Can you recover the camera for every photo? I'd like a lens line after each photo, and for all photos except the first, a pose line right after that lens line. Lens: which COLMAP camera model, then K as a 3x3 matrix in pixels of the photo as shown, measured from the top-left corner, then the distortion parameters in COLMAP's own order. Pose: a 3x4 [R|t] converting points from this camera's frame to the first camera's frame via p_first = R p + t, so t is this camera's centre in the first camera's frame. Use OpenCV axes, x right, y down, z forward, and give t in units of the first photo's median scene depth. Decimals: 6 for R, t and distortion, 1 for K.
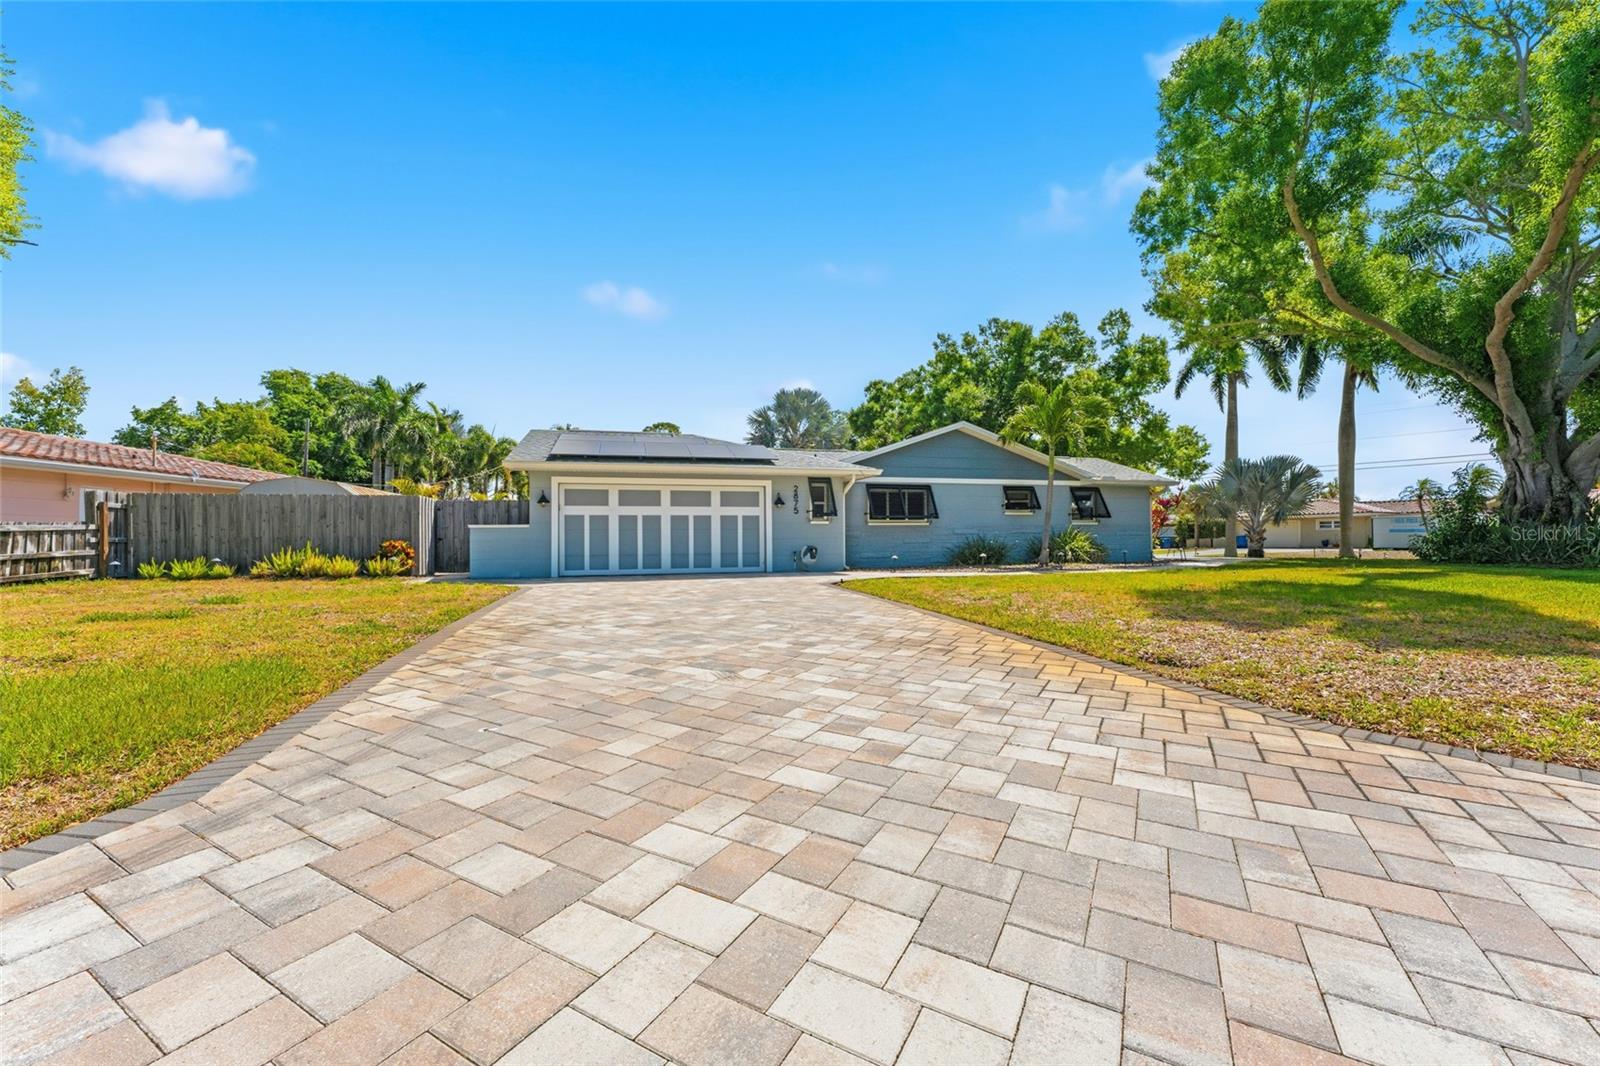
lens RADIAL K [[637.5, 0, 806.6], [0, 637.5, 523.6], [0, 0, 1]] dist [-0.000996, -0.000140]
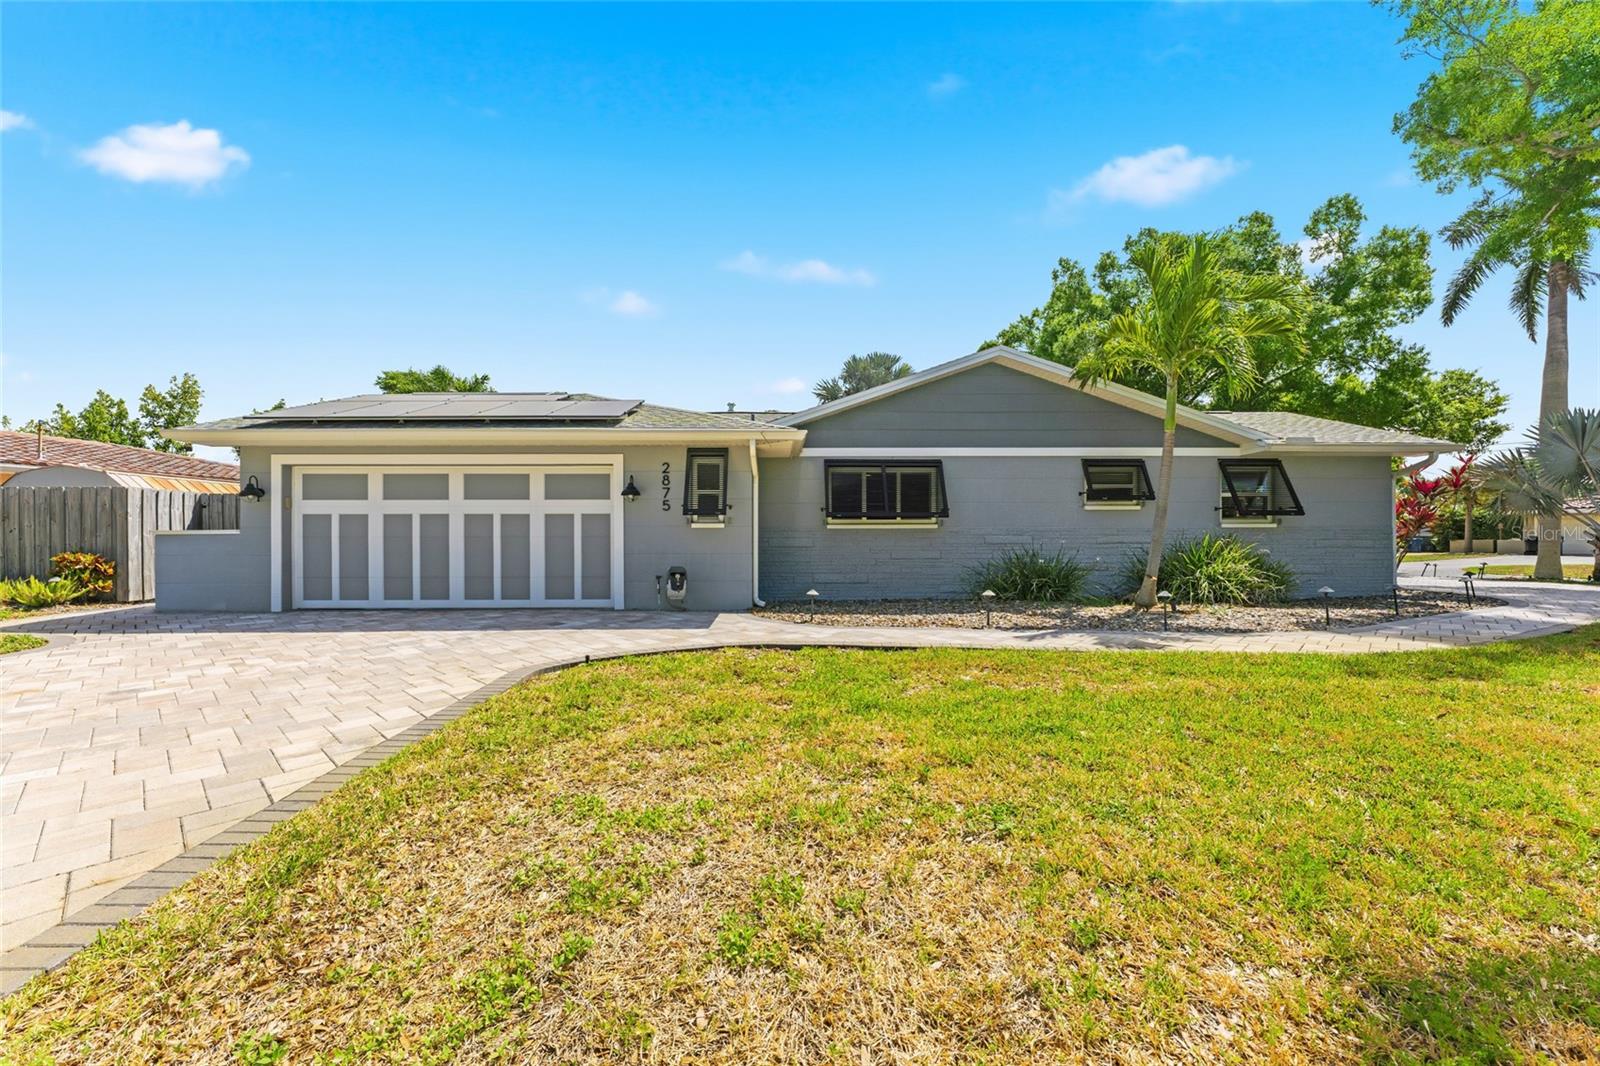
lens RADIAL K [[630.7, 0, 800.0], [0, 630.7, 533.0], [0, 0, 1]] dist [0.001821, -0.000073]
pose [[0.967787, 0.006744, -0.251681, 0.199870], [0.000340, 0.999605, 0.028095, -0.009240], [0.251771, -0.027275, 0.967402, 0.378008]]
